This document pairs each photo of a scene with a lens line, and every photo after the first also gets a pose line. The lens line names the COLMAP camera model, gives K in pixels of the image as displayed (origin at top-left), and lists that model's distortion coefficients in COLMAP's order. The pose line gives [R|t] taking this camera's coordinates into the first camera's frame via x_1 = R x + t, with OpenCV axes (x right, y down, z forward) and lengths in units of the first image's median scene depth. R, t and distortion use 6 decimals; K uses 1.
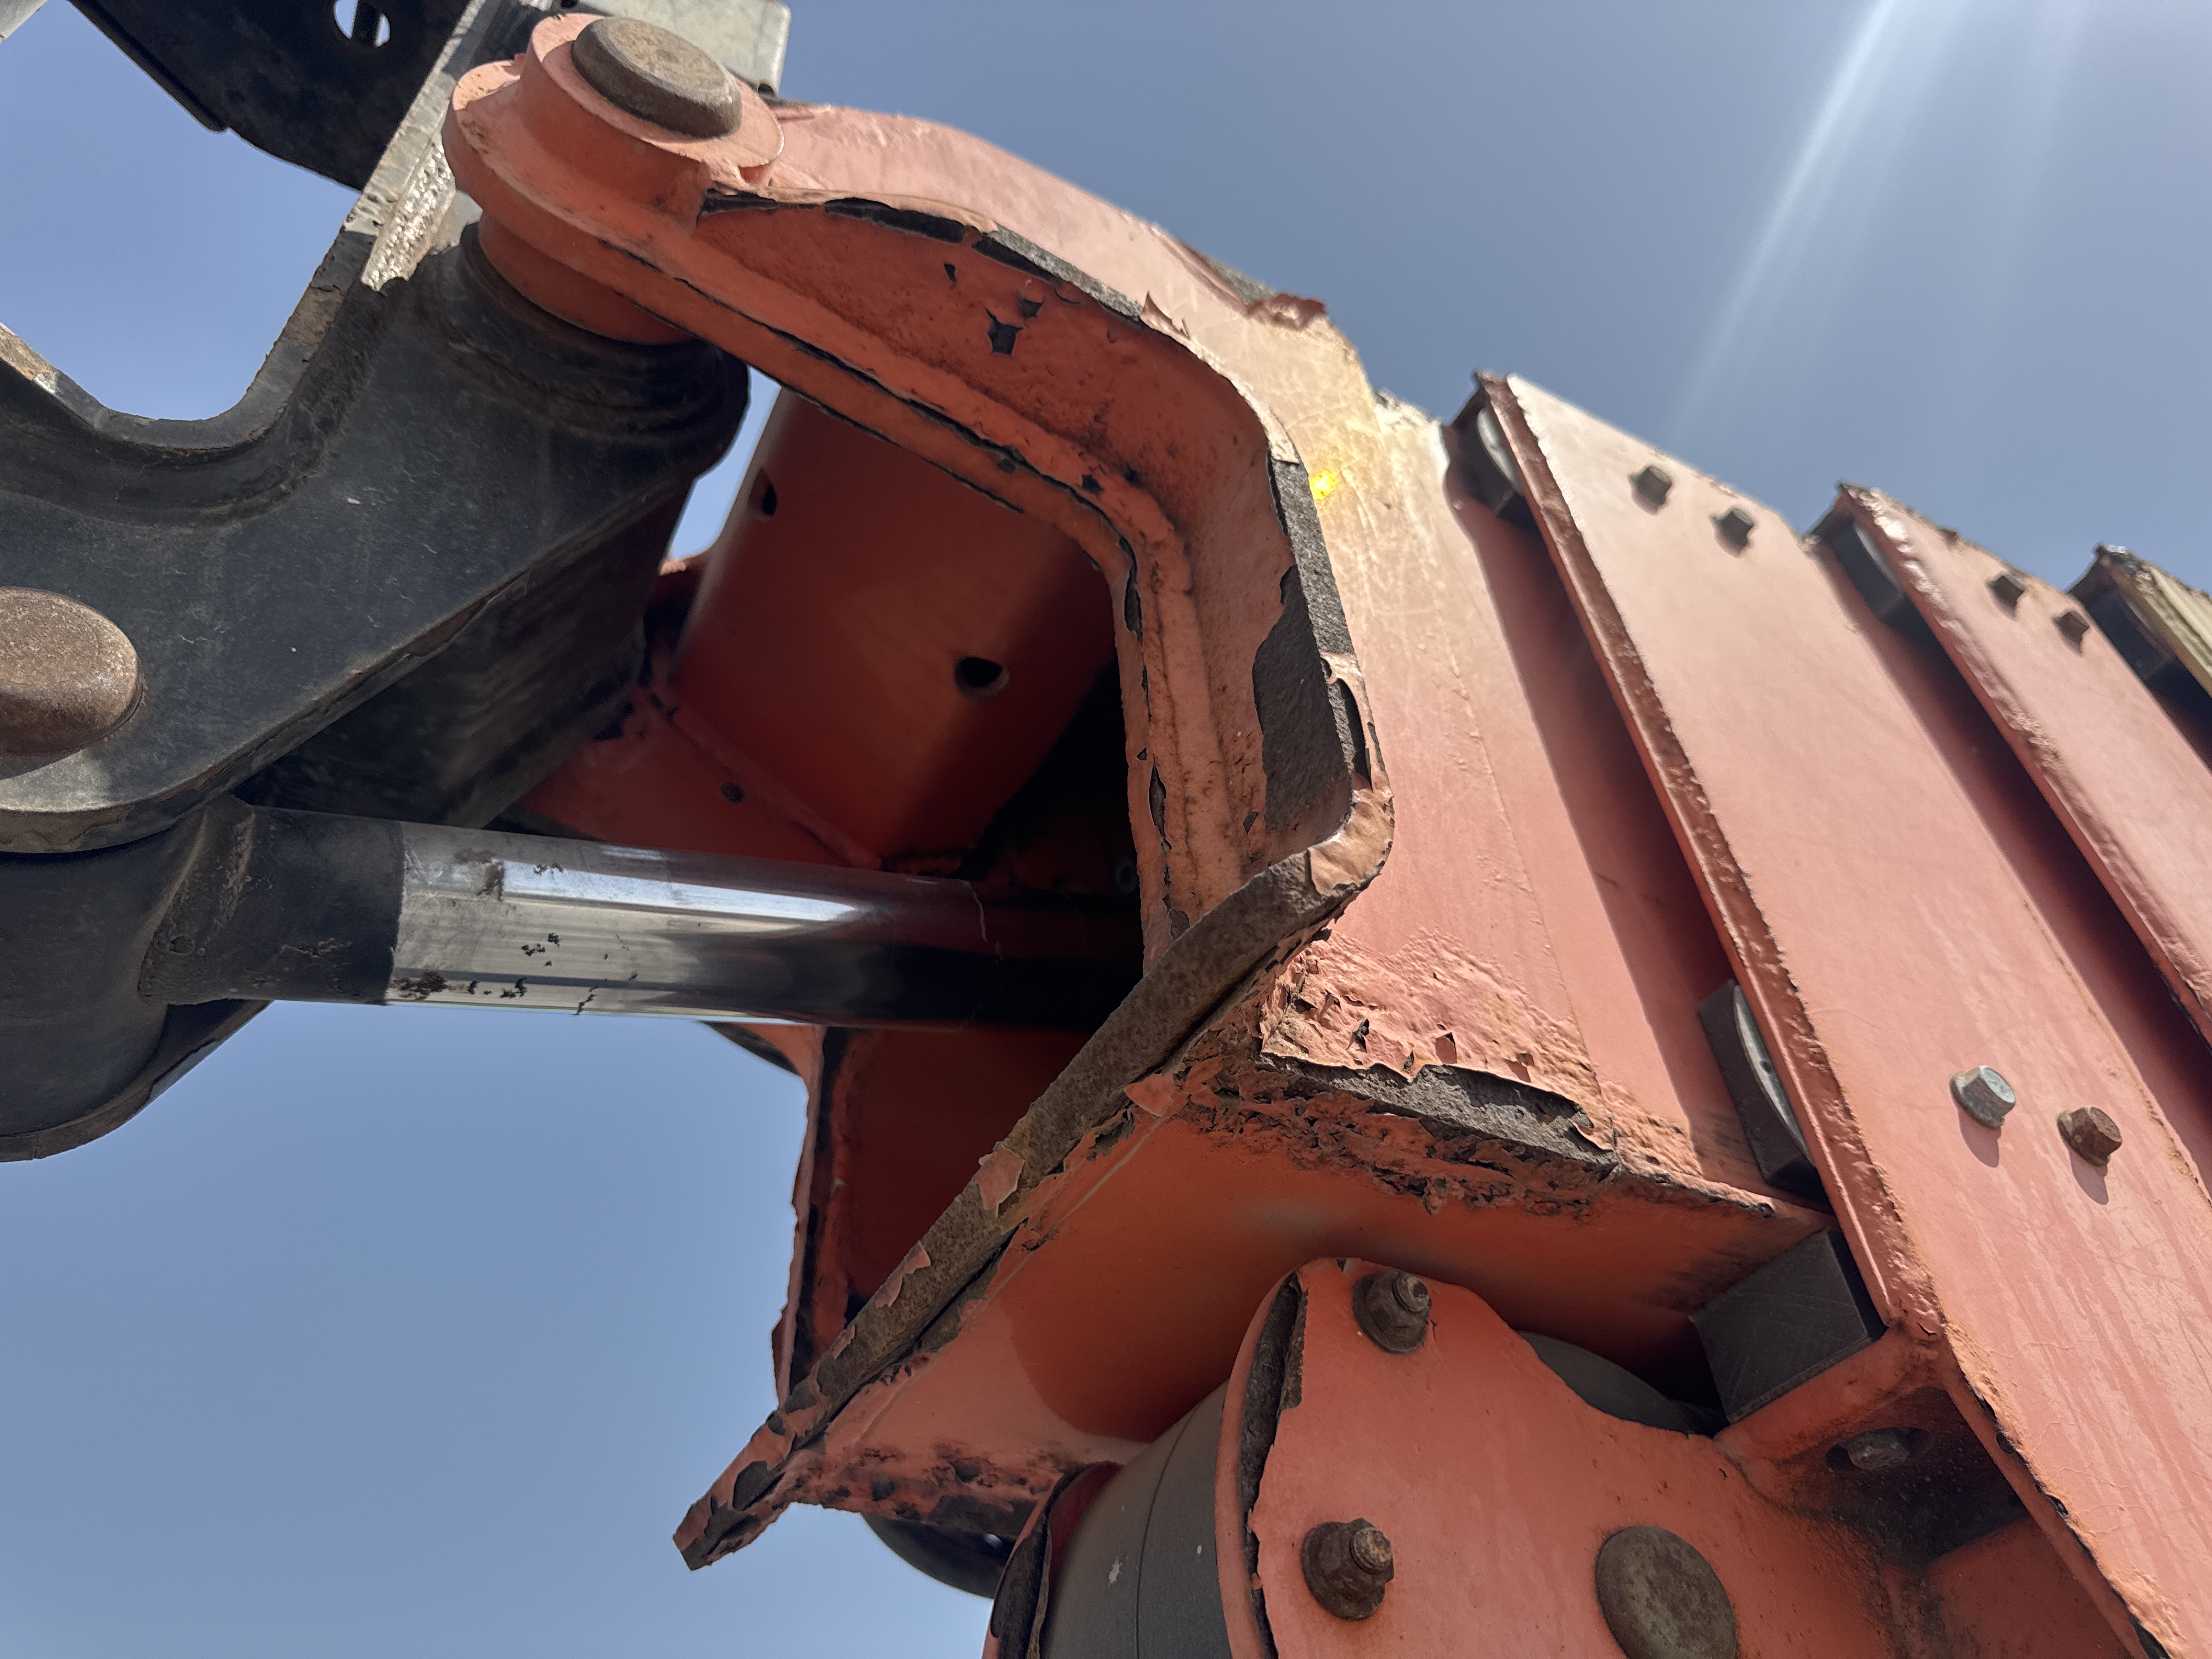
lens RADIAL K [[1591.2, 0, 1112.0], [0, 1591.2, 843.8], [0, 0, 1]] dist [-0.003735, -0.016689]
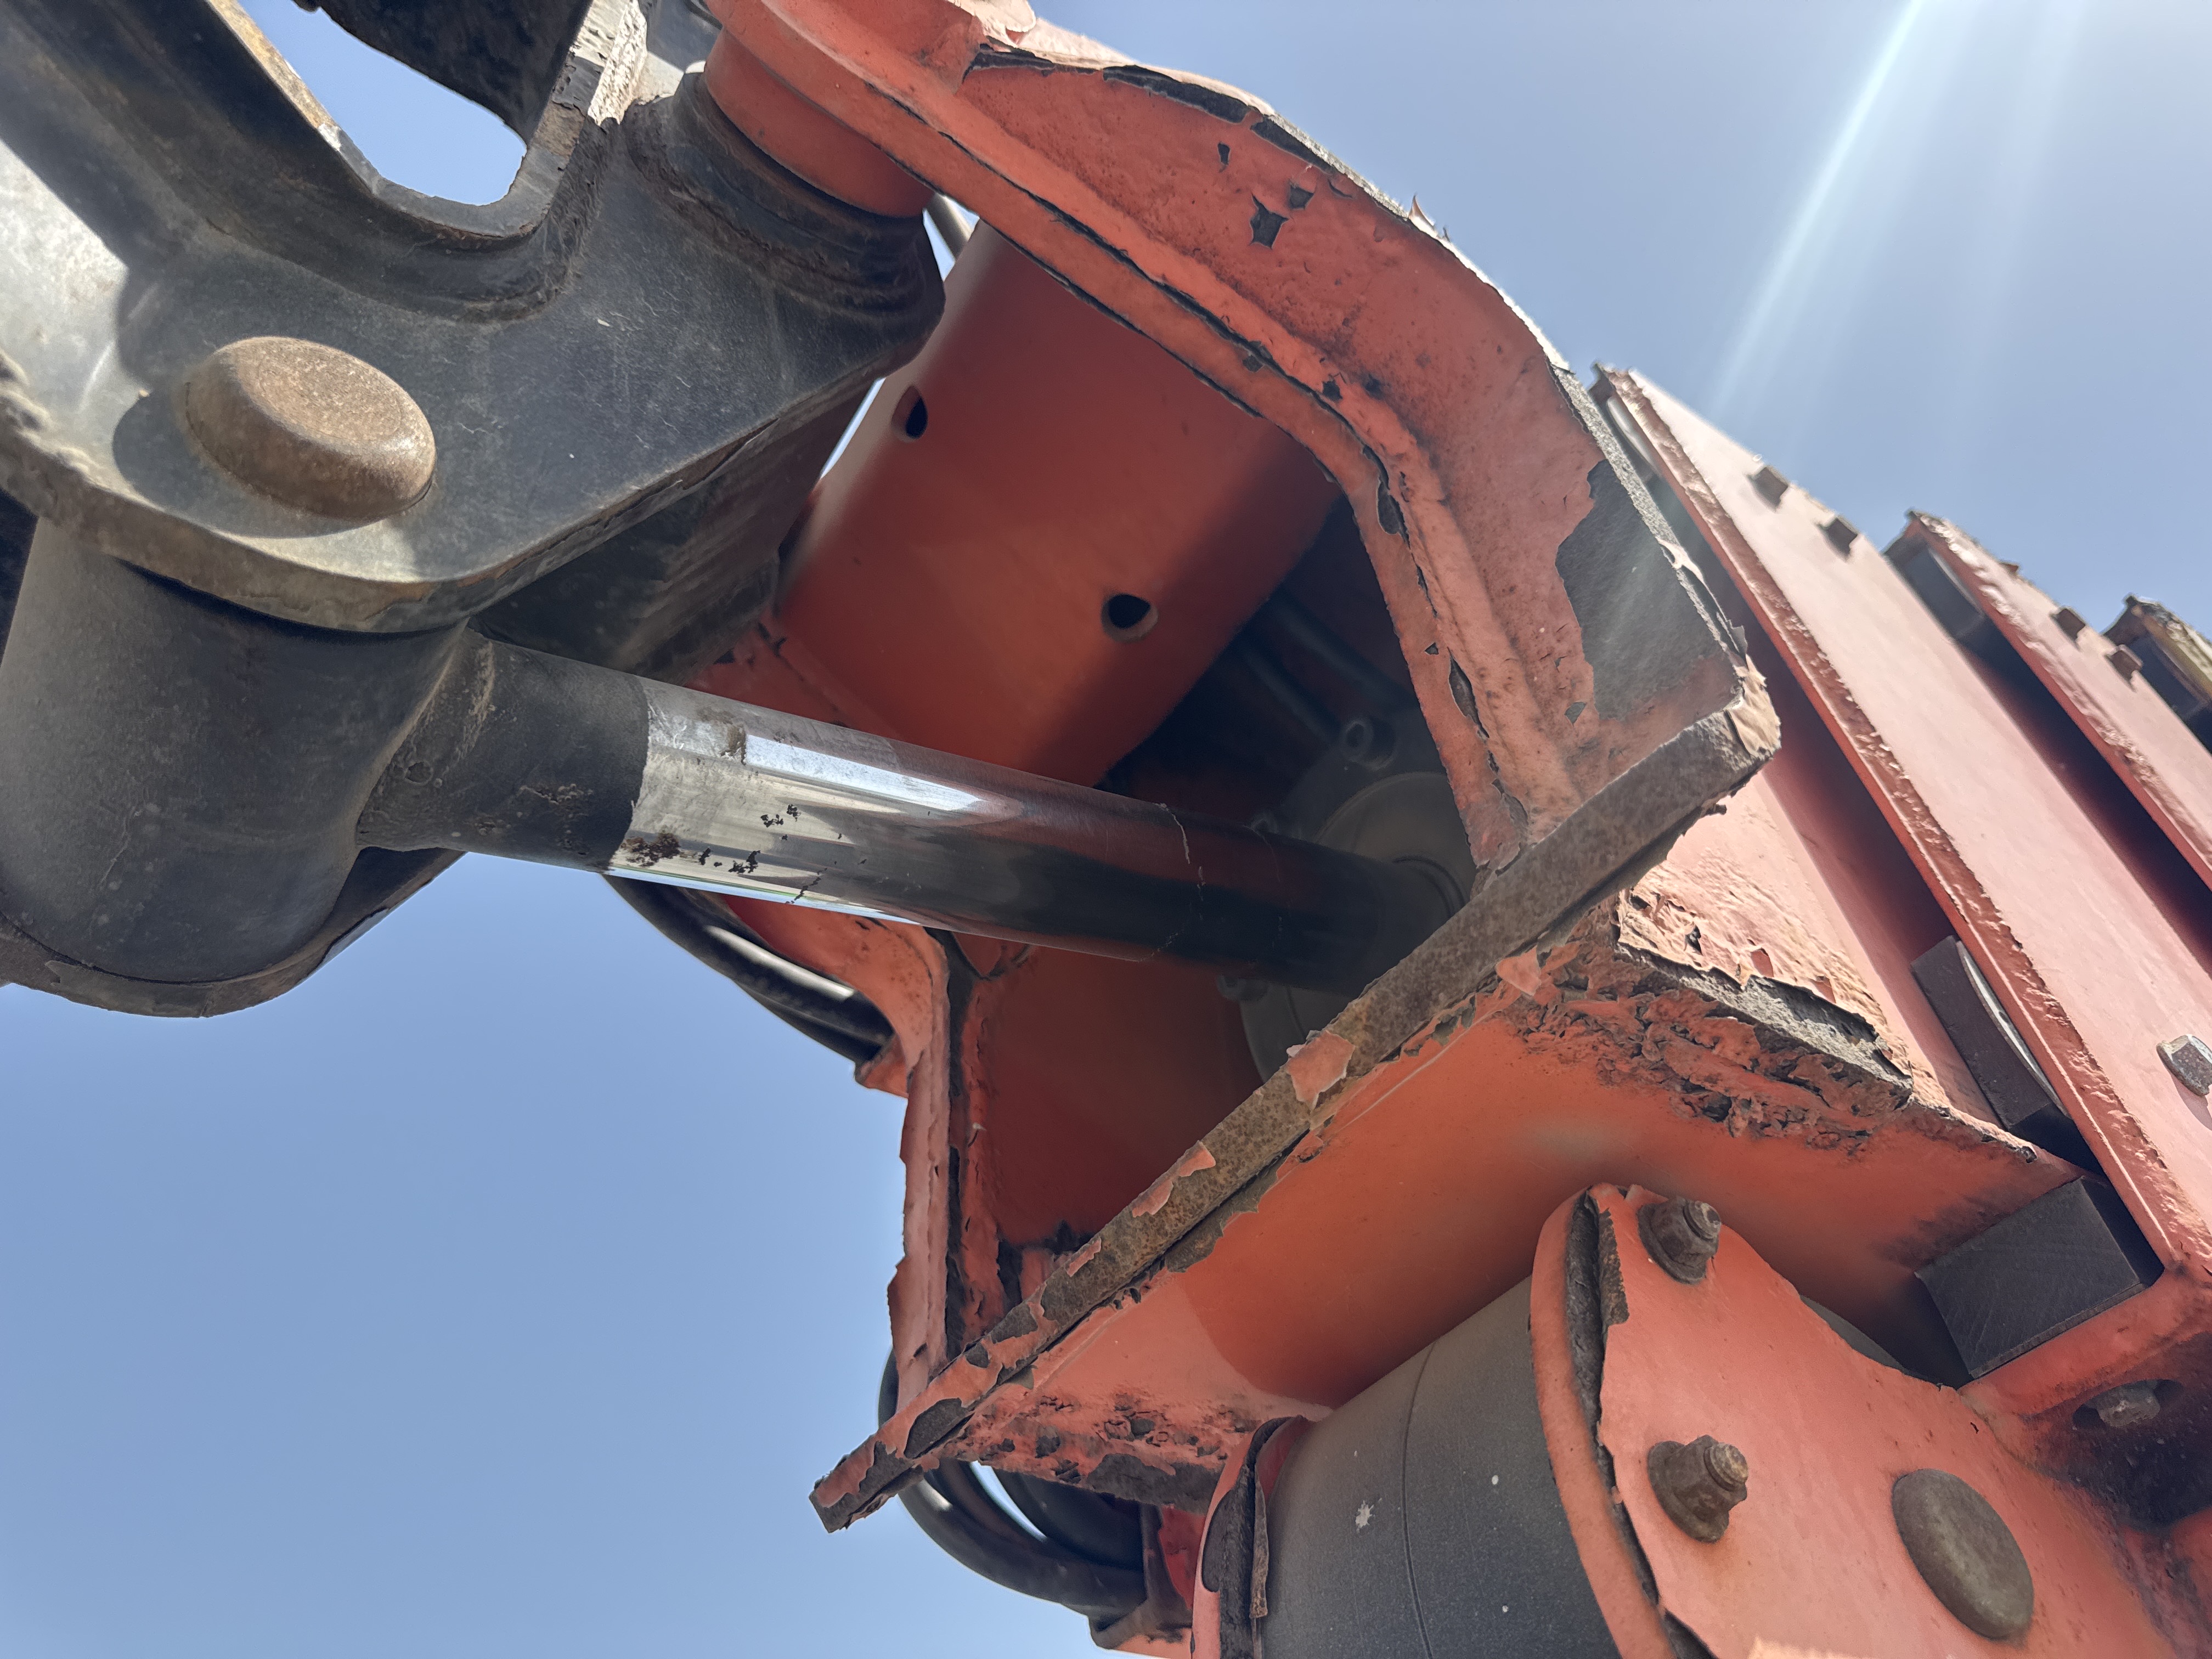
lens RADIAL K [[1591.2, 0, 1121.3], [0, 1591.2, 844.8], [0, 0, 1]] dist [-0.003735, -0.016689]
pose [[0.995430, 0.054037, 0.078730, -0.219588], [-0.051083, 0.997930, -0.039065, 0.100821], [-0.080678, 0.034864, 0.996130, 0.061550]]
